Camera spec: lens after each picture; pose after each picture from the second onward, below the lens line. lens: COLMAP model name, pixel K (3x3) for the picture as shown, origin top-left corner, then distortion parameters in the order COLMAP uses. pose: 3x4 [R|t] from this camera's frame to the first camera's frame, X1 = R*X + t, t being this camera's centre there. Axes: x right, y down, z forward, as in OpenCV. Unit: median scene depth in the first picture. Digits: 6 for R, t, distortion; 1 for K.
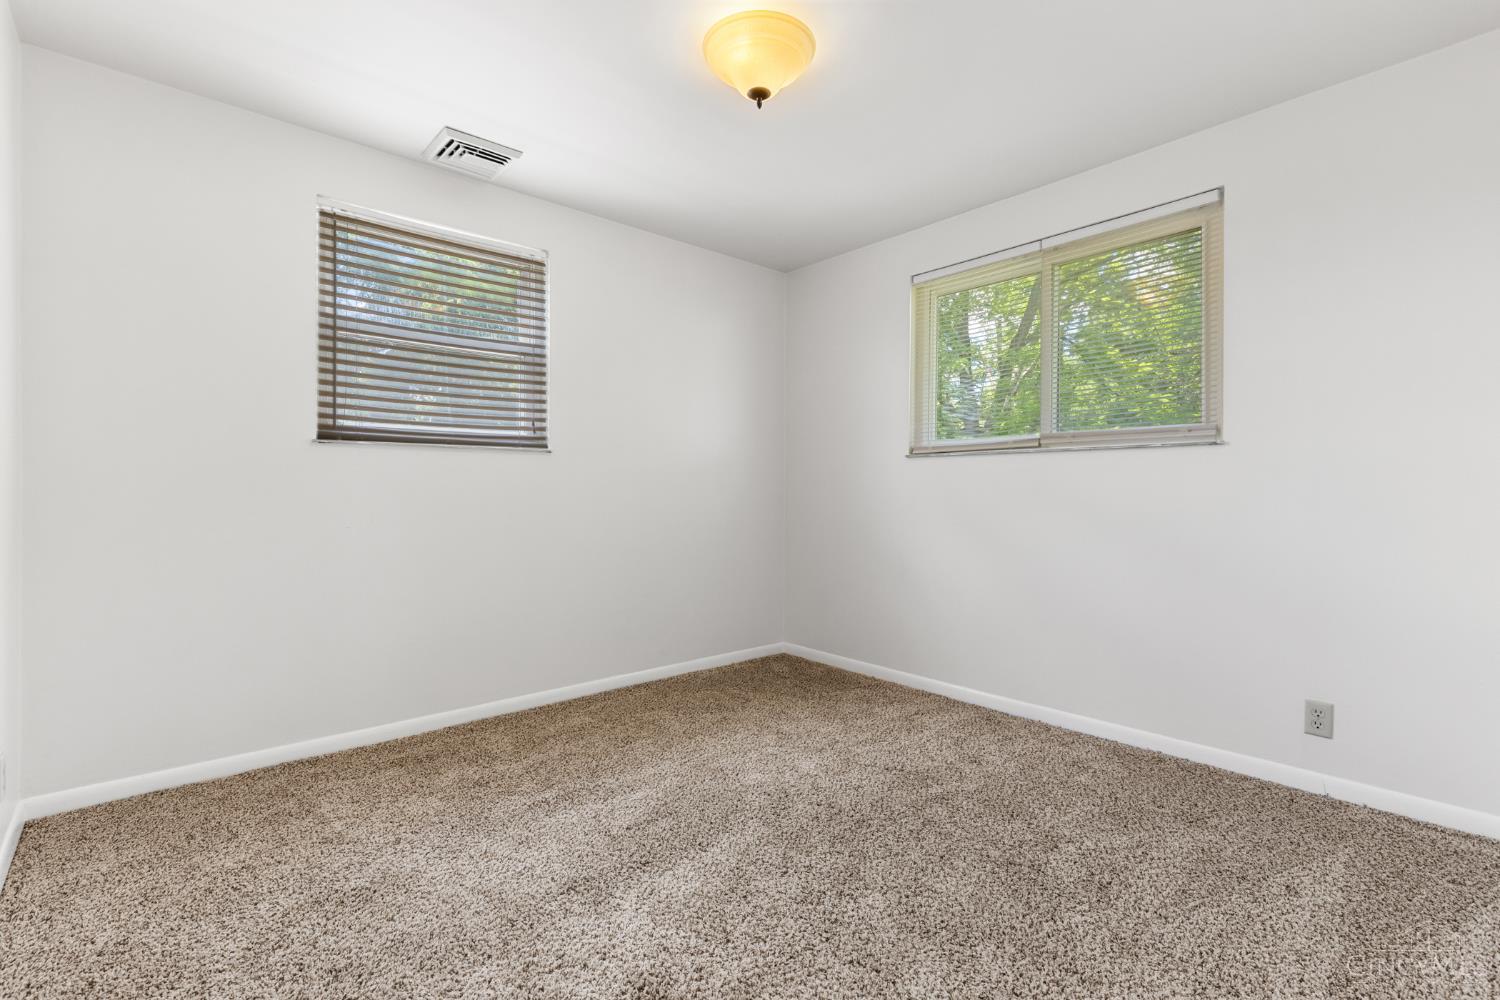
lens RADIAL K [[675.4, 0, 750.2], [0, 675.4, 495.7], [0, 0, 1]] dist [0.003872, 0.000376]
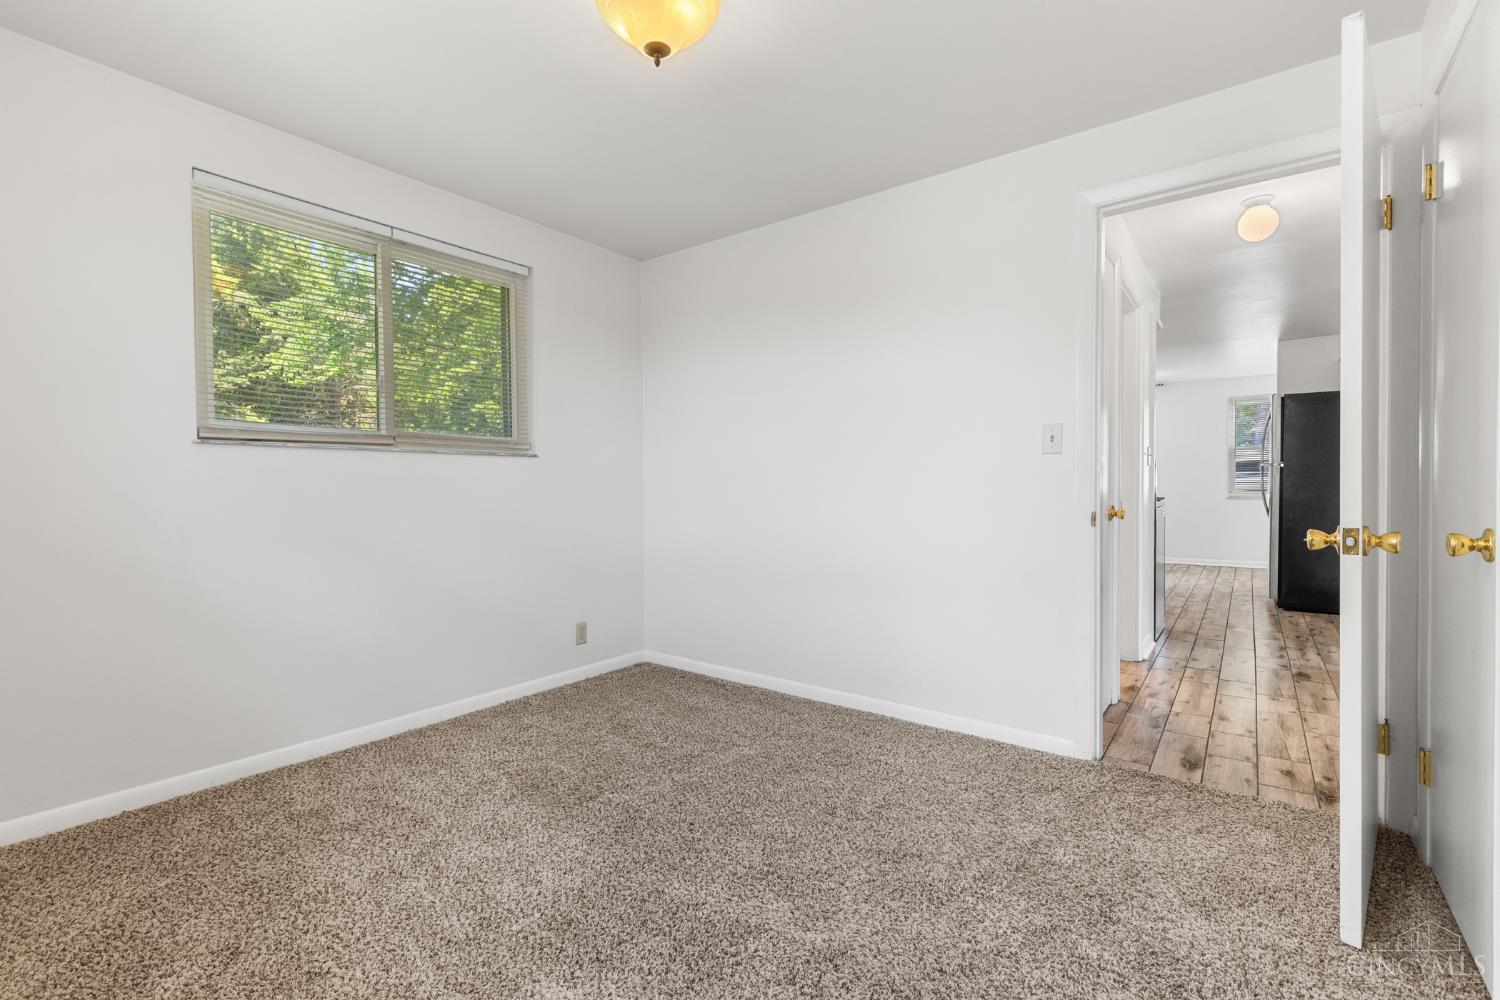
lens RADIAL K [[675.4, 0, 750.0], [0, 675.4, 497.3], [0, 0, 1]] dist [0.003872, 0.000376]
pose [[-0.202544, -0.012221, 0.979197, -0.707587], [0.011391, 0.999825, 0.014835, -0.008762], [-0.979207, 0.014159, -0.202369, 0.824760]]
